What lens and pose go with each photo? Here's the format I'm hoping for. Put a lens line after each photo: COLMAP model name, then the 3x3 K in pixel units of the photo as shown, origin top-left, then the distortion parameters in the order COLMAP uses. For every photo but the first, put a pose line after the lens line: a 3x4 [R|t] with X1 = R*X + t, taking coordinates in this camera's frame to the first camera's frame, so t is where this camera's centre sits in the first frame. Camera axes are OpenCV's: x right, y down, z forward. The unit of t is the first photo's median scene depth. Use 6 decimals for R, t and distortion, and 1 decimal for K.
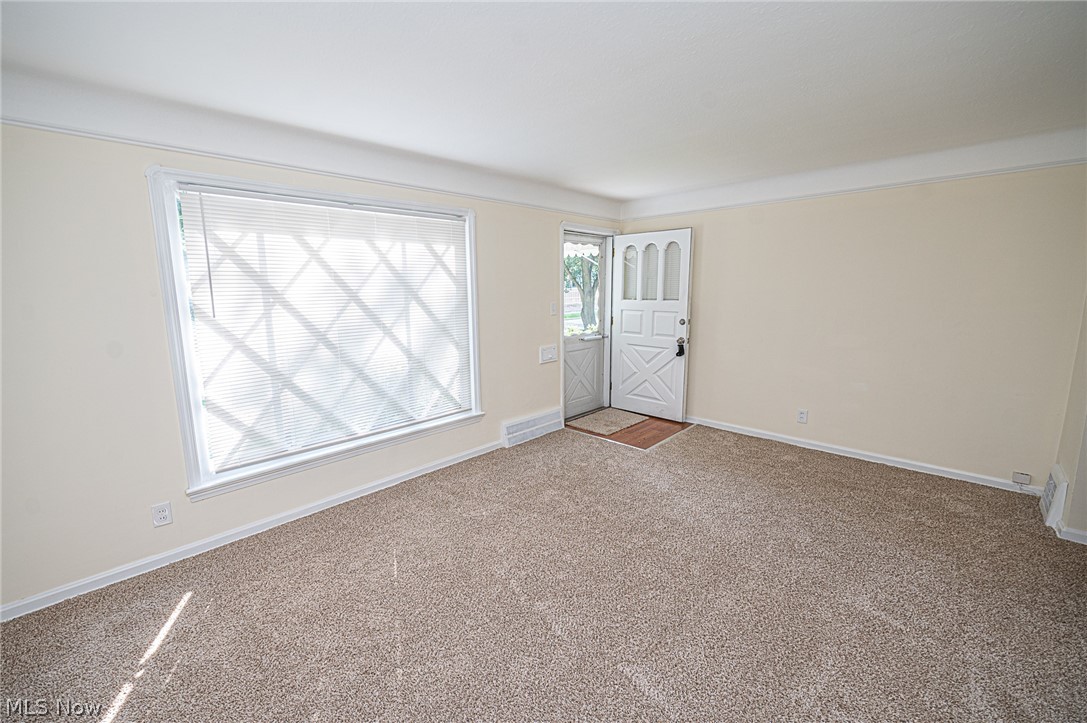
lens RADIAL K [[441.6, 0, 536.4], [0, 441.6, 357.9], [0, 0, 1]] dist [-0.001059, -0.000123]
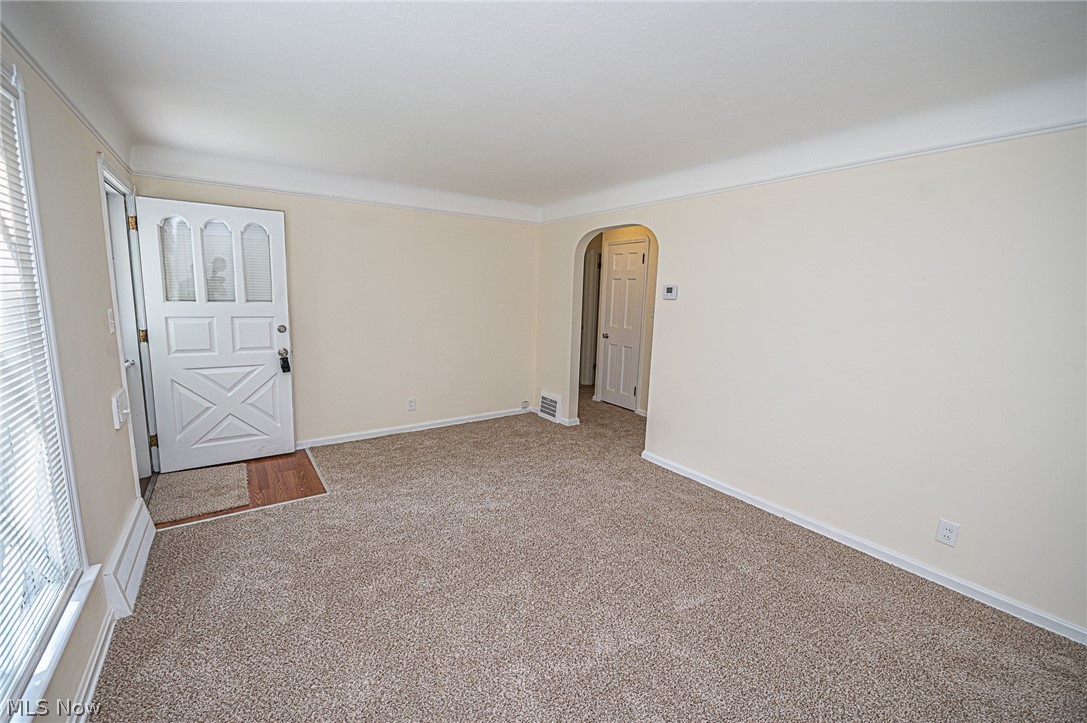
lens RADIAL K [[441.6, 0, 540.7], [0, 441.6, 357.6], [0, 0, 1]] dist [-0.001059, -0.000123]
pose [[0.205535, -0.135803, 0.969182, -0.352381], [0.129420, 0.985399, 0.110629, -0.058160], [-0.970054, 0.102694, 0.220110, 0.379030]]
